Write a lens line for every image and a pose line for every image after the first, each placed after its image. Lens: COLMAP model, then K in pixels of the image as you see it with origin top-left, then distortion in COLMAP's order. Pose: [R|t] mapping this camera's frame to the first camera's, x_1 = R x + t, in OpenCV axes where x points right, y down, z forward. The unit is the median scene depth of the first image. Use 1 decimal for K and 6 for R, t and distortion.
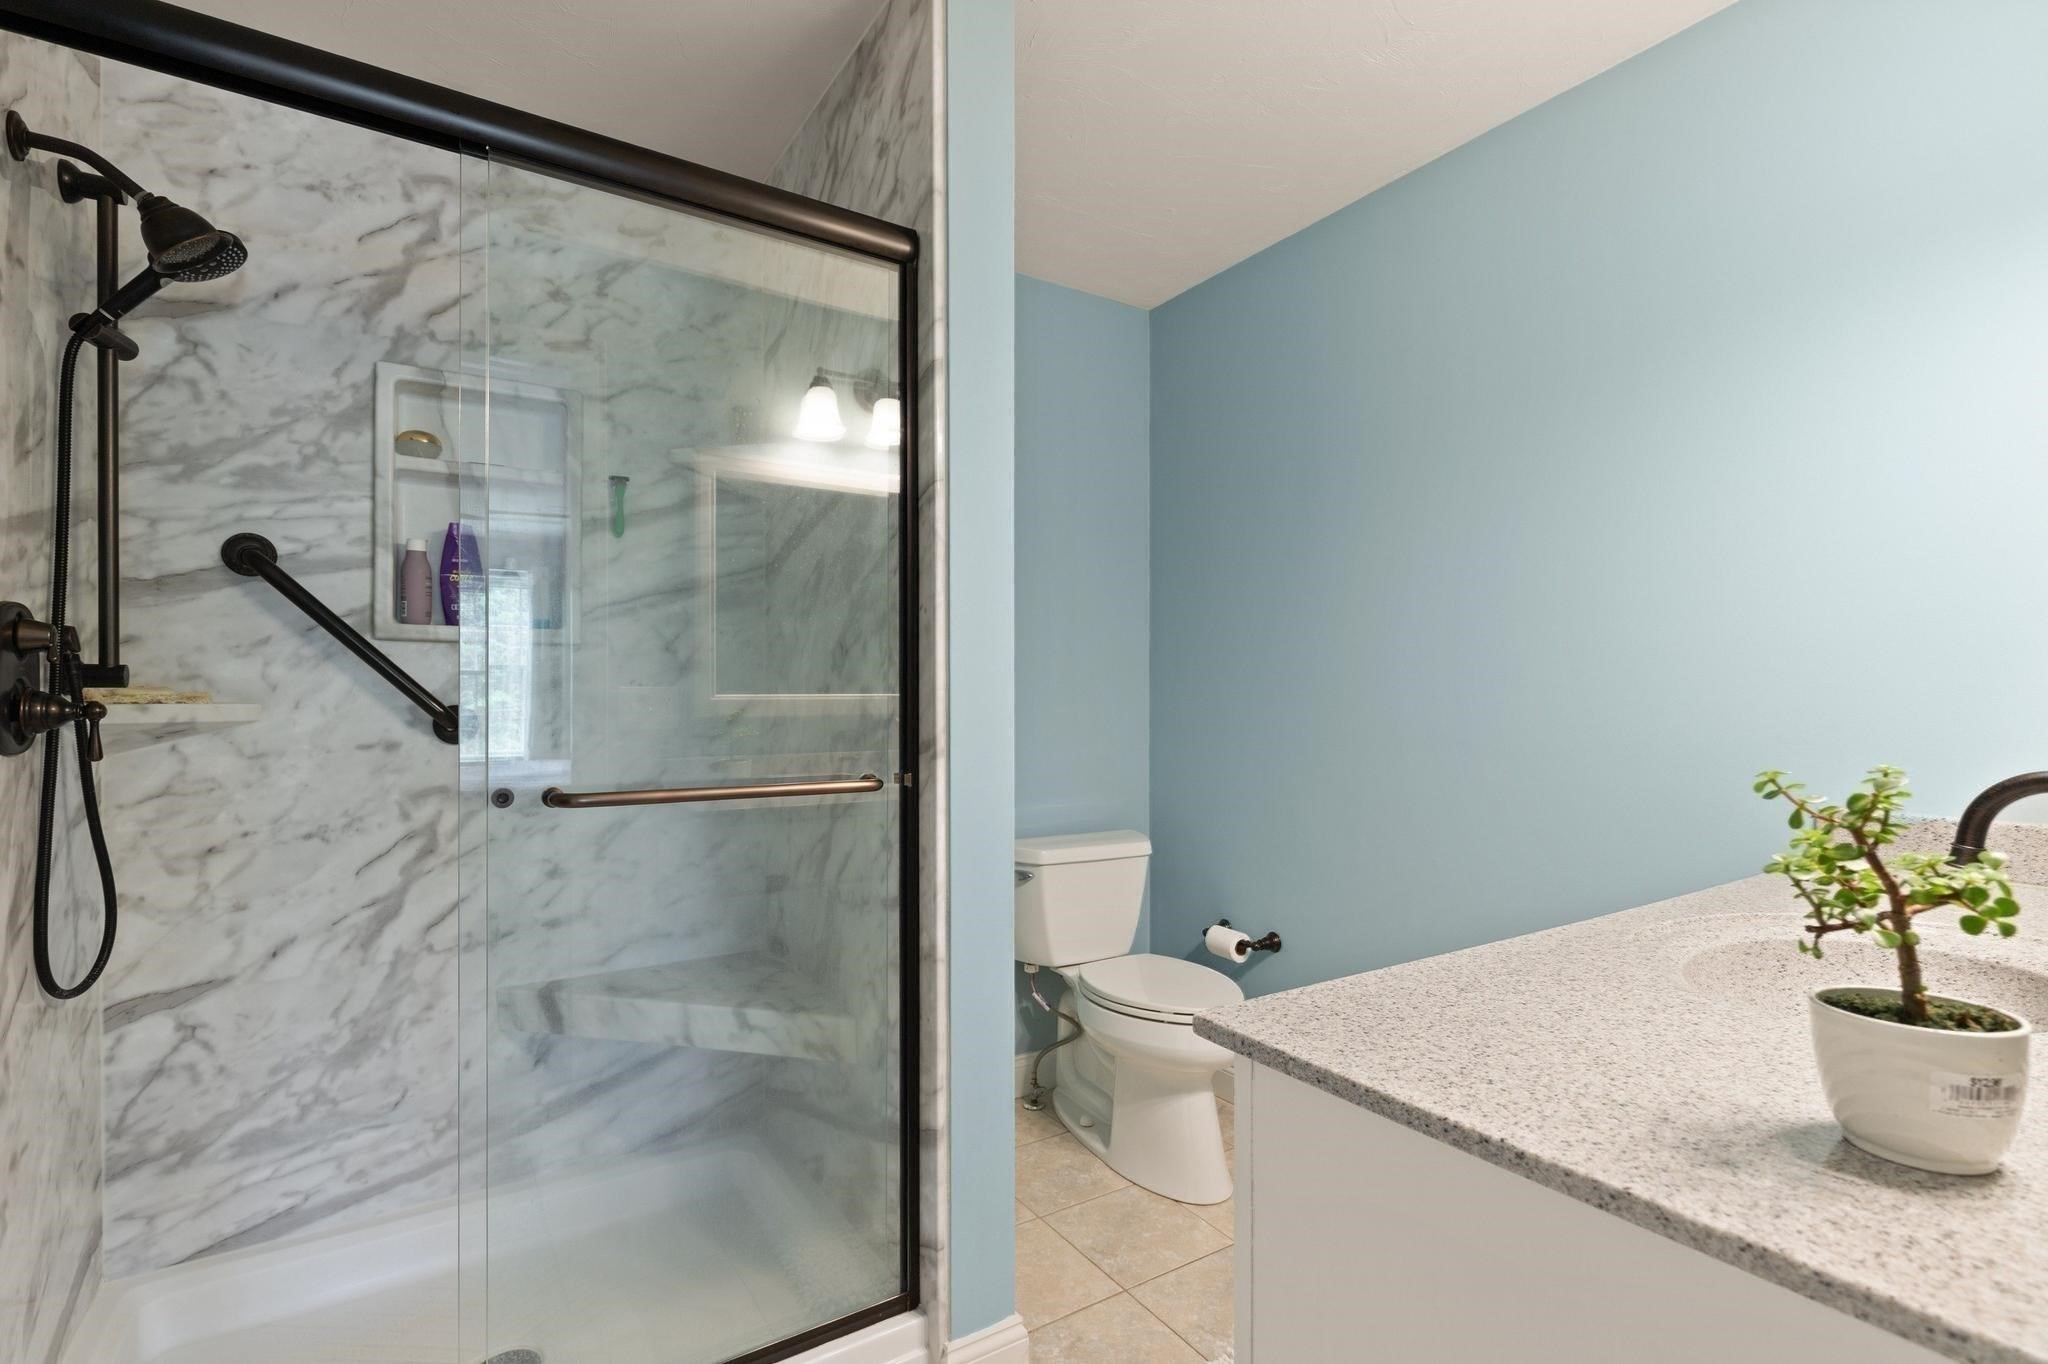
lens RADIAL K [[952.4, 0, 1024.4], [0, 952.4, 693.6], [0, 0, 1]] dist [0.000323, -0.000347]
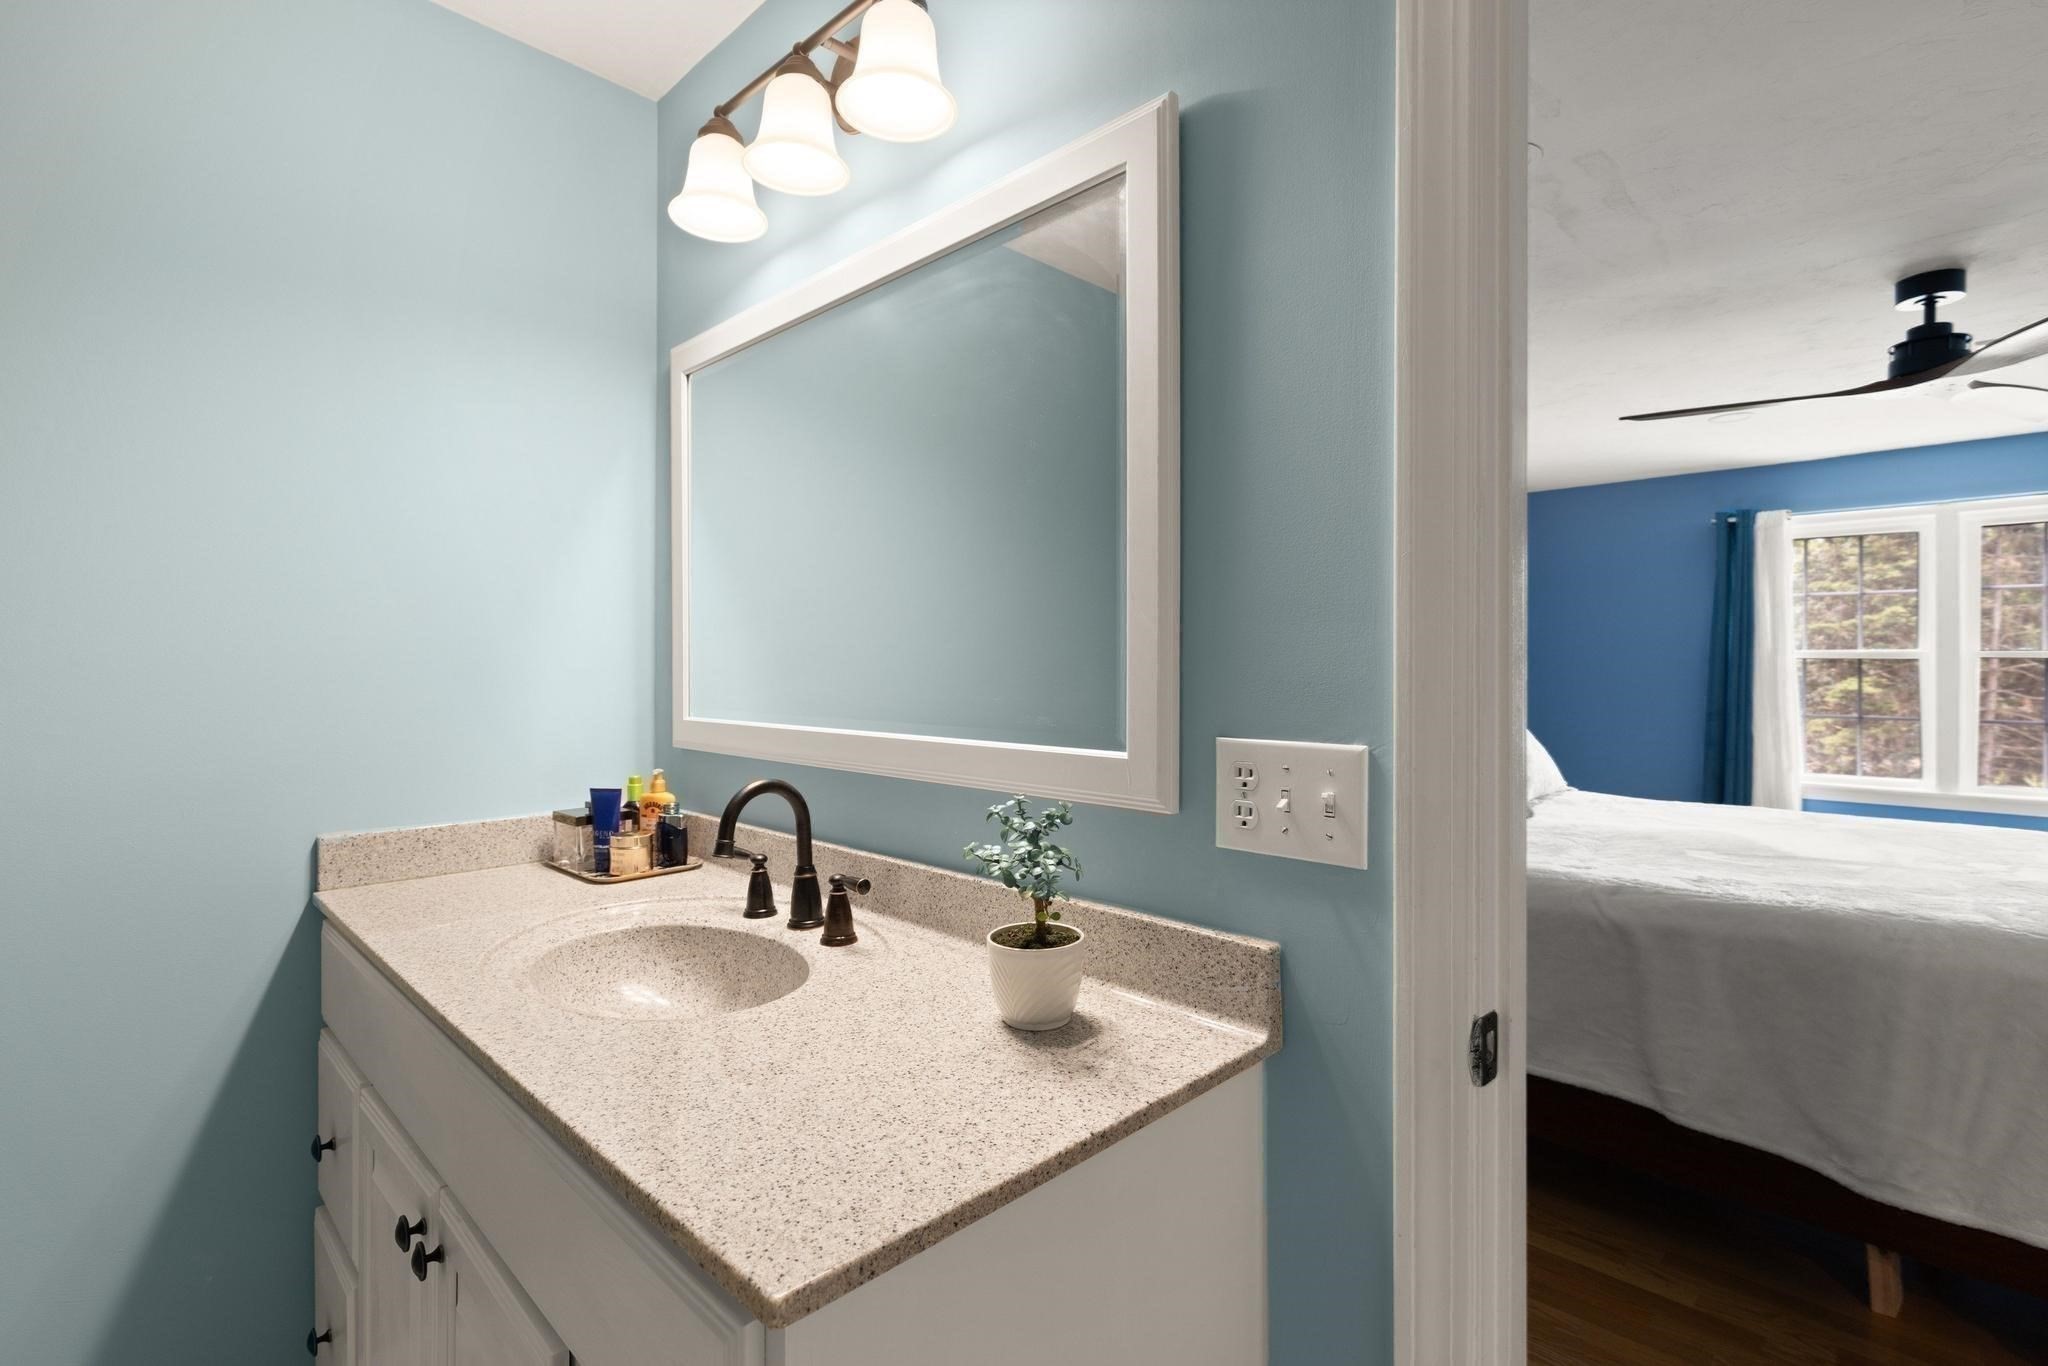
lens RADIAL K [[964.7, 0, 1024.0], [0, 964.7, 683.0], [0, 0, 1]] dist [0.005419, 0.000480]
pose [[-0.214511, -0.016993, 0.976574, -0.644196], [-0.000617, 0.999851, 0.017262, -0.128584], [-0.976721, 0.003100, -0.214490, 1.256514]]
